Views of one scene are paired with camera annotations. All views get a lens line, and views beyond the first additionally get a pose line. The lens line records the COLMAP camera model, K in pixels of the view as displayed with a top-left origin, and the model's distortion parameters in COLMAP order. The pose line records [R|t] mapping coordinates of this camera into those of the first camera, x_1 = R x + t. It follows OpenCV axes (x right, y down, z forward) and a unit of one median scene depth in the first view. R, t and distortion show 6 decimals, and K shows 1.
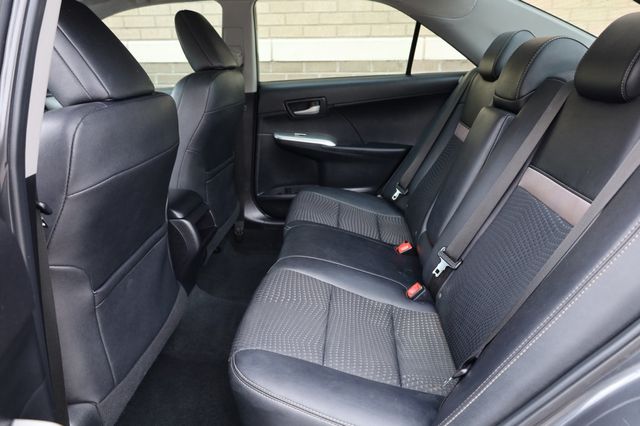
lens RADIAL K [[442.4, 0, 317.2], [0, 442.4, 212.7], [0, 0, 1]] dist [-0.012992, 0.003579]
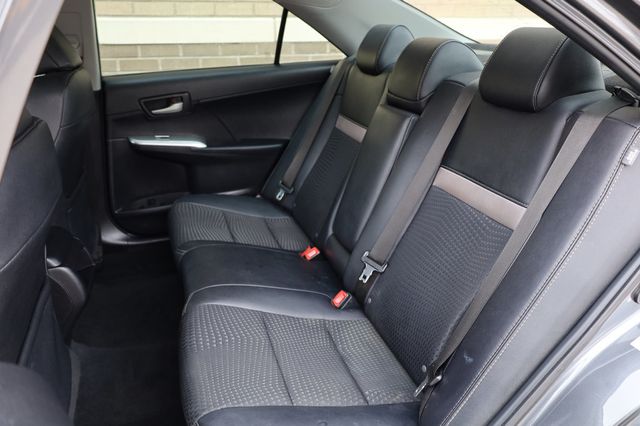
lens RADIAL K [[483.8, 0, 323.0], [0, 483.8, 213.8], [0, 0, 1]] dist [-0.007921, 0.003771]
pose [[0.924903, -0.131959, 0.356568, -0.143682], [0.118548, 0.991175, 0.059312, -0.066116], [-0.361248, -0.012588, 0.932385, 0.016433]]
